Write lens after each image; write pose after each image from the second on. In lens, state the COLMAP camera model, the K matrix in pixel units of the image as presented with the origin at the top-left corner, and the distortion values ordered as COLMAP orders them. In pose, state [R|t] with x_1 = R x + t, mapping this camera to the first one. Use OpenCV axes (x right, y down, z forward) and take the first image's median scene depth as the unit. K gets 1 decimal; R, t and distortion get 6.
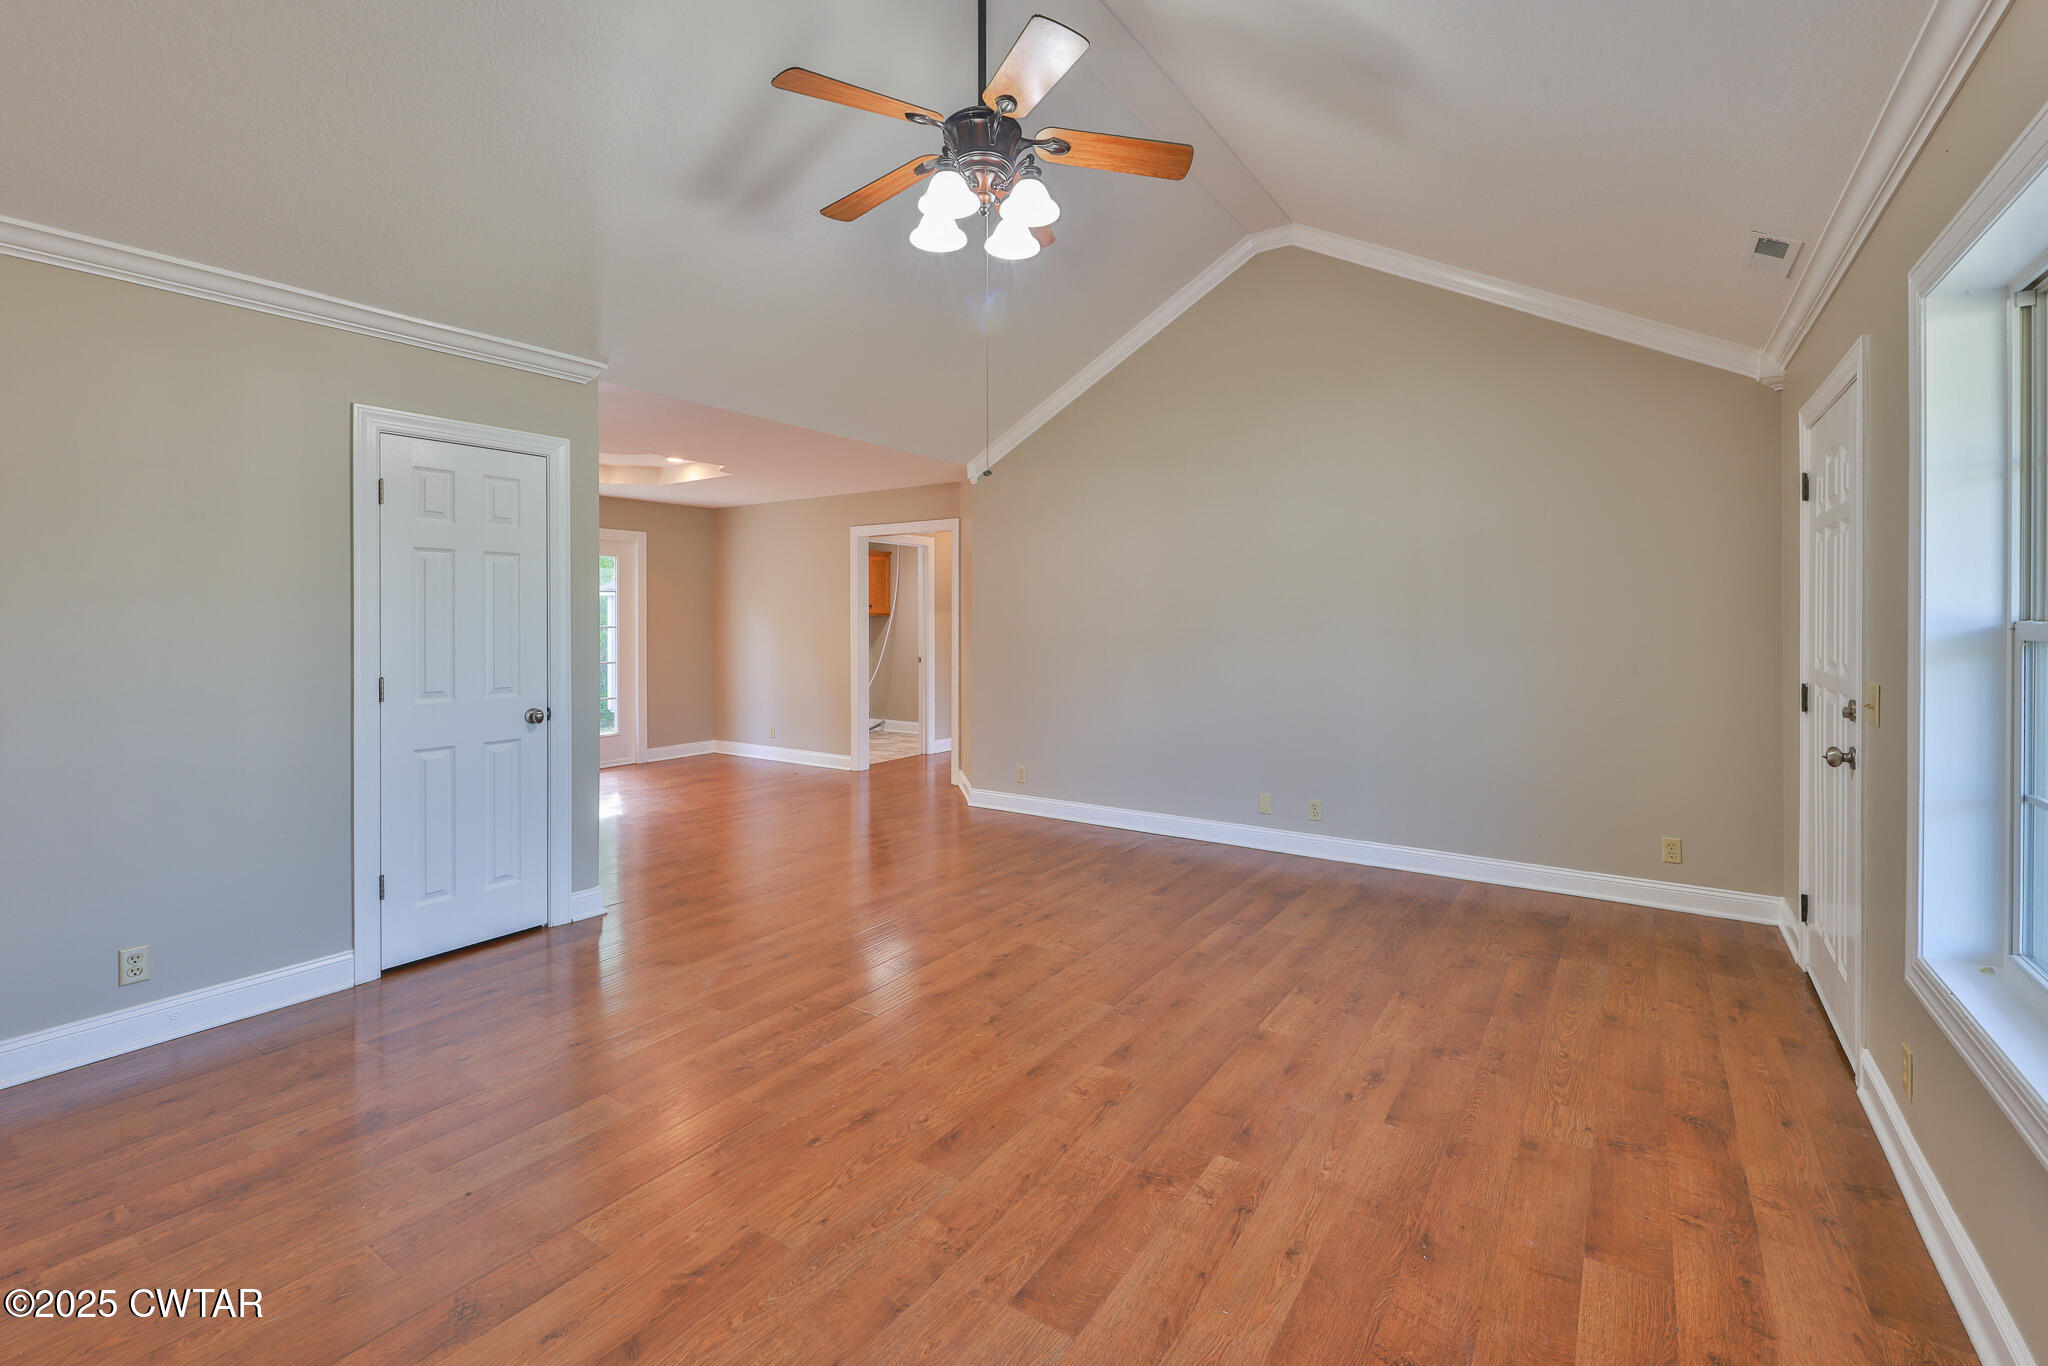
lens RADIAL K [[872.3, 0, 1035.6], [0, 872.3, 646.9], [0, 0, 1]] dist [0.023873, -0.010401]
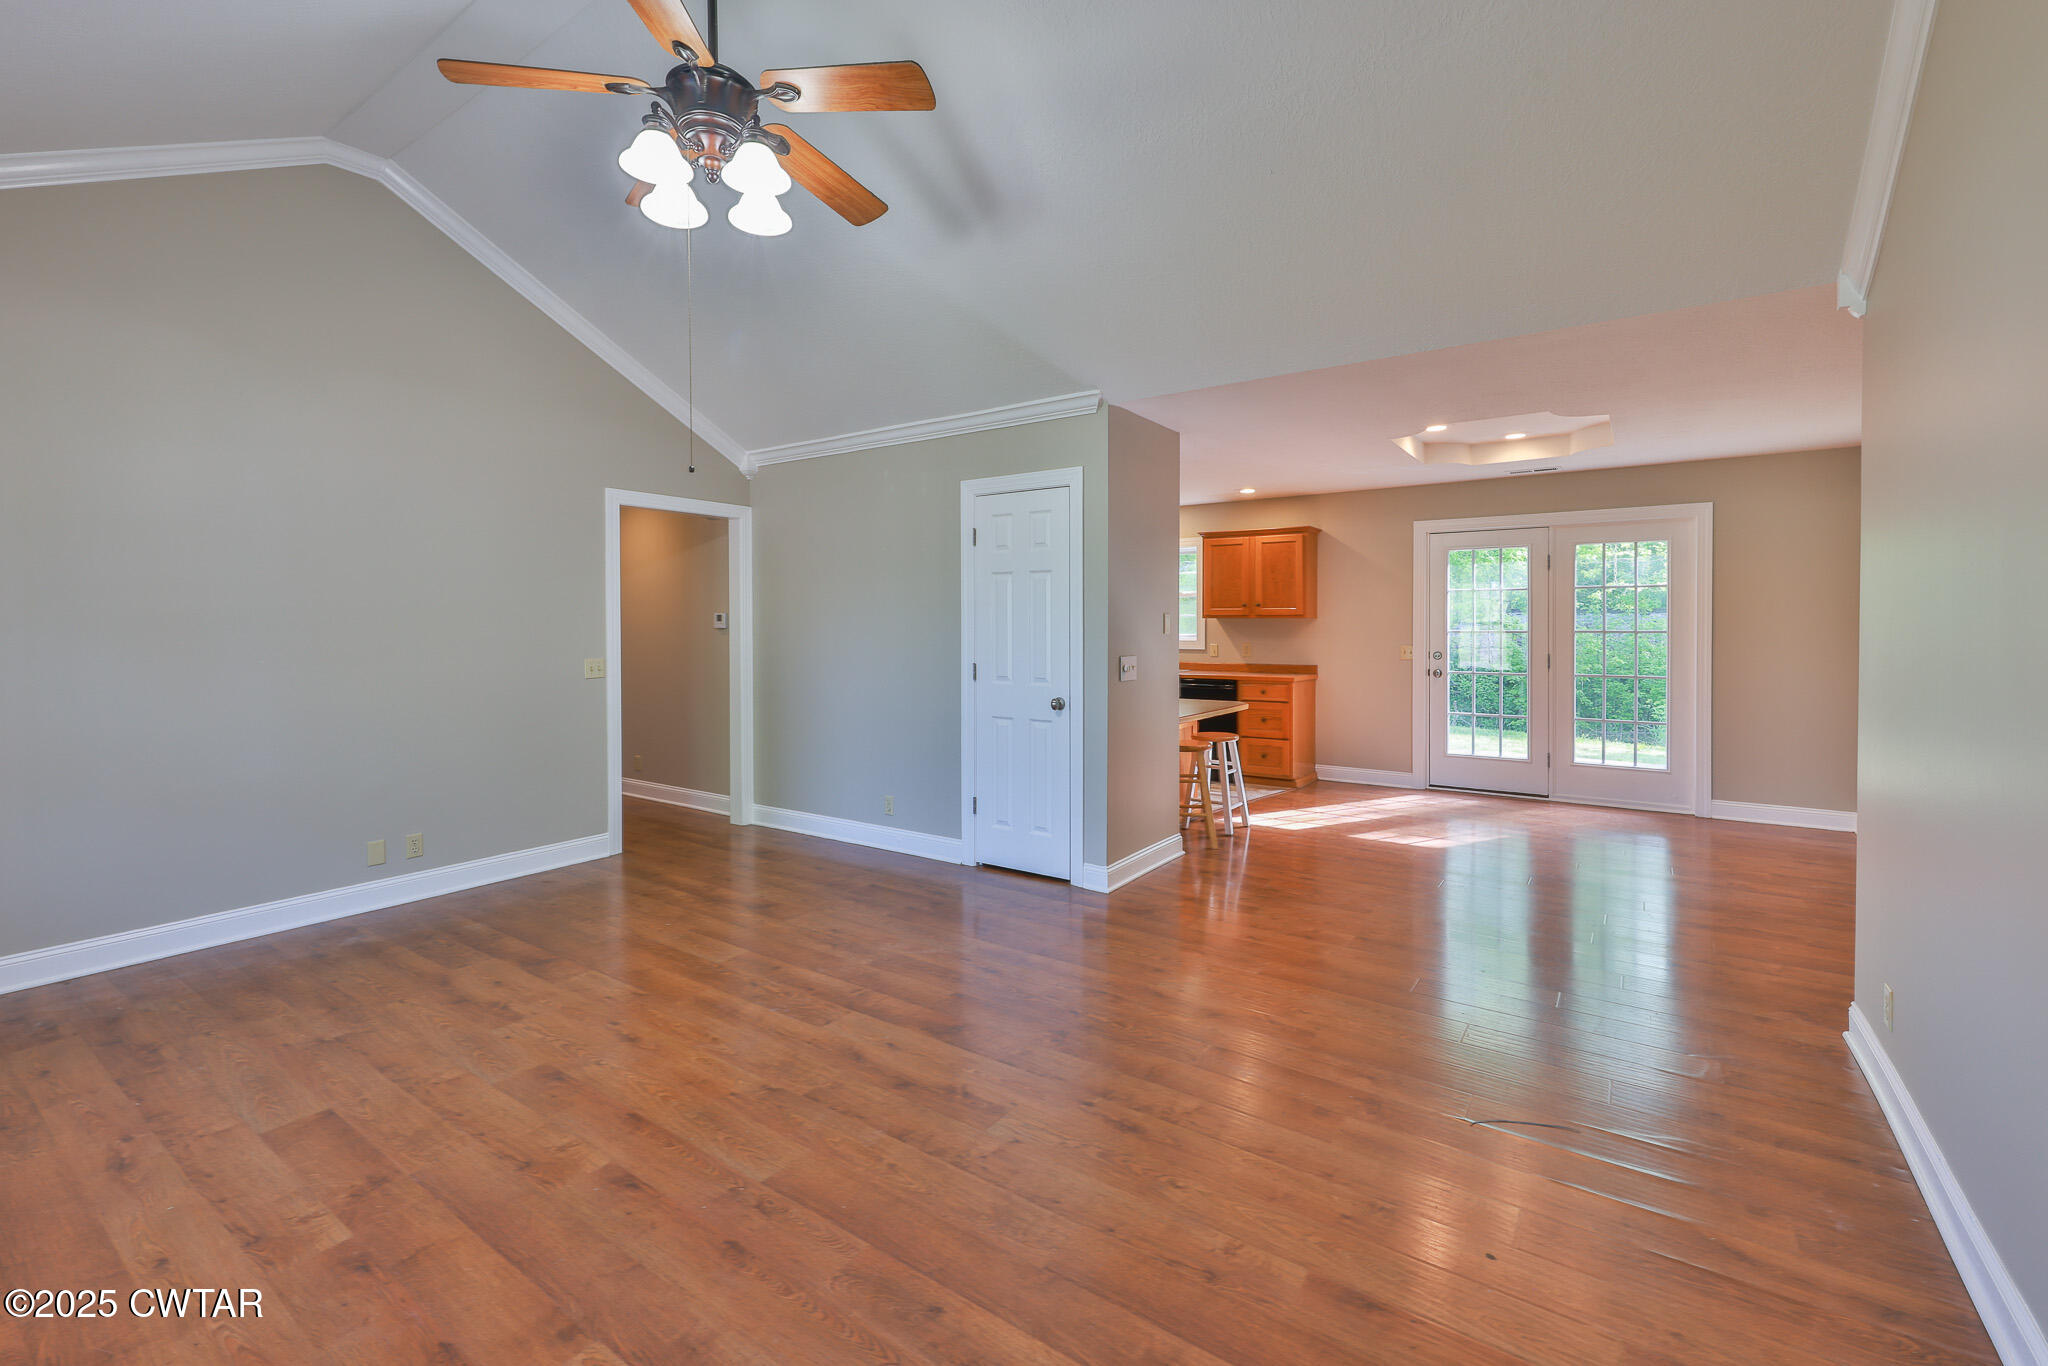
lens RADIAL K [[872.3, 0, 1035.6], [0, 872.3, 646.9], [0, 0, 1]] dist [0.023873, -0.010401]
pose [[-0.016234, 0.026231, -0.999524, 0.863873], [-0.025367, 0.999323, 0.026638, -0.041261], [0.999546, 0.025787, -0.015558, 1.365577]]
